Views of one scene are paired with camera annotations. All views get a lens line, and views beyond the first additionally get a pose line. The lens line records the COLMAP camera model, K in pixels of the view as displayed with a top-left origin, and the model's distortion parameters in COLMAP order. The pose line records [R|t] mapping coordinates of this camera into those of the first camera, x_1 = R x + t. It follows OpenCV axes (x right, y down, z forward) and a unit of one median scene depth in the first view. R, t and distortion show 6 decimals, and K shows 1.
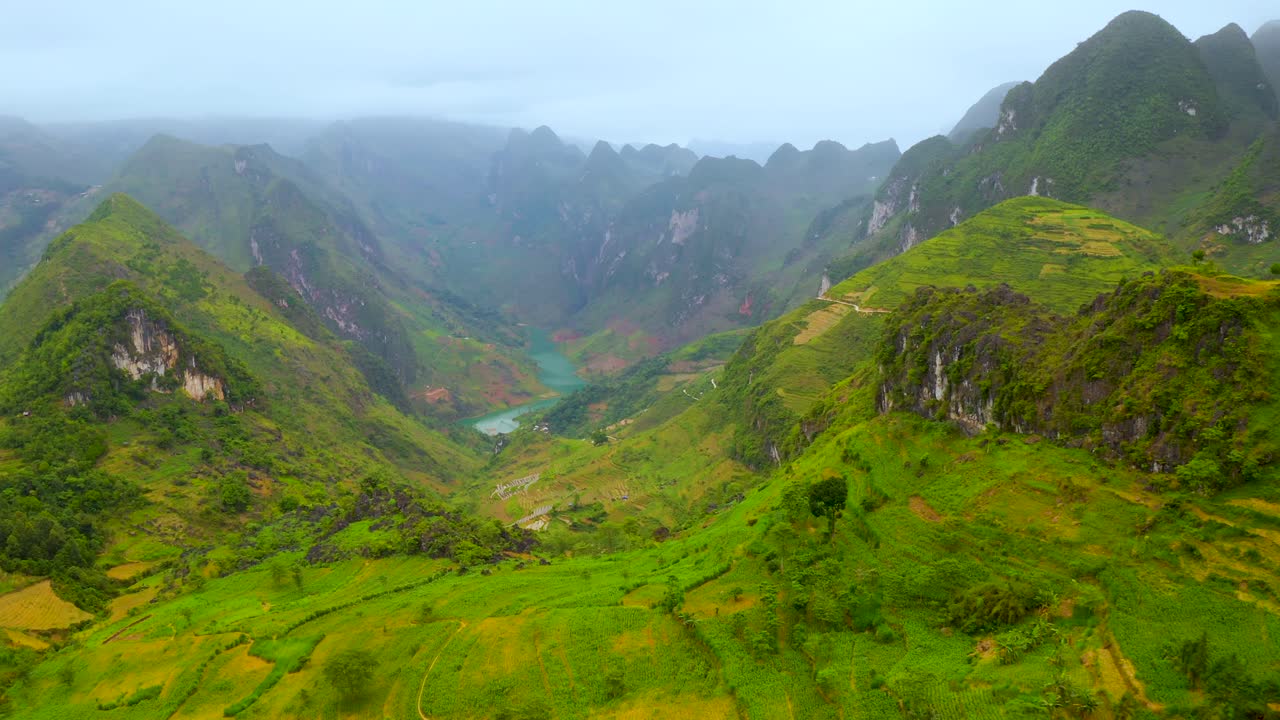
lens RADIAL K [[1019.3, 0, 641.6], [0, 1019.3, 334.3], [0, 0, 1]] dist [-0.192962, 0.021403]
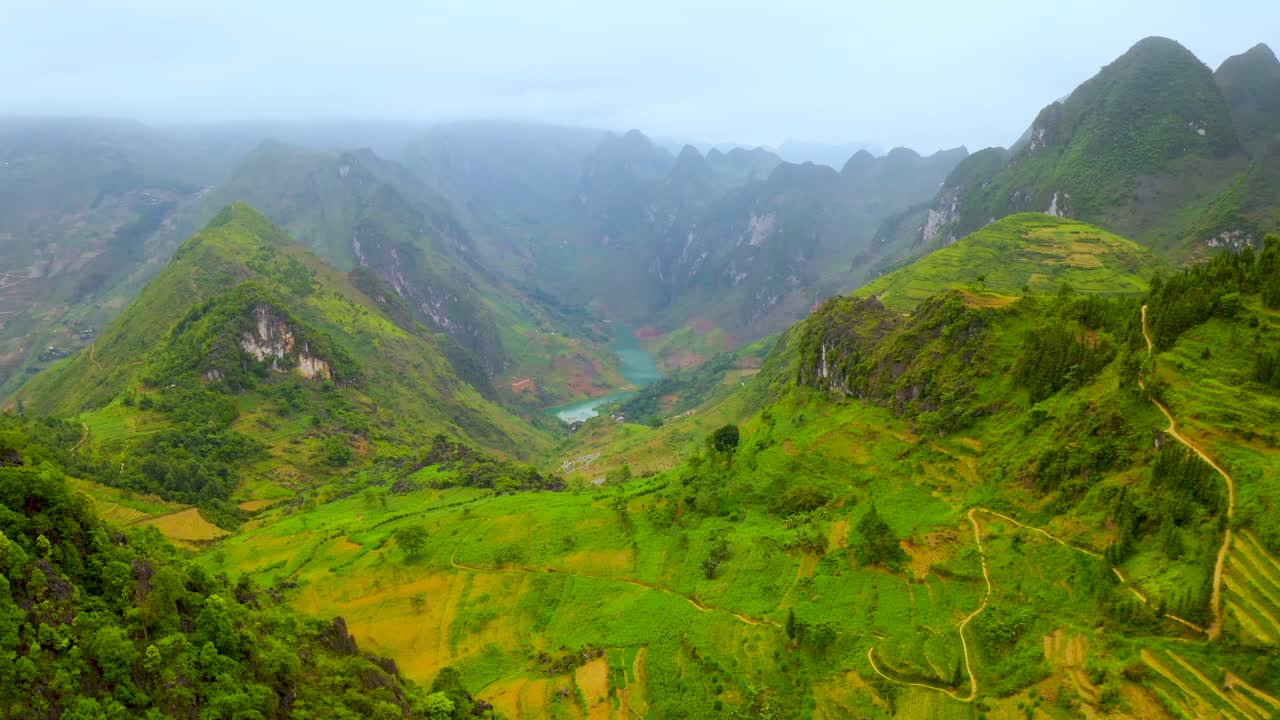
lens RADIAL K [[1019.3, 0, 641.6], [0, 1019.3, 334.3], [0, 0, 1]] dist [-0.192962, 0.021403]
pose [[0.995359, 0.014004, -0.095204, 0.051425], [-0.013792, 0.999901, 0.002893, 0.001248], [0.095235, -0.001566, 0.995454, -0.131913]]
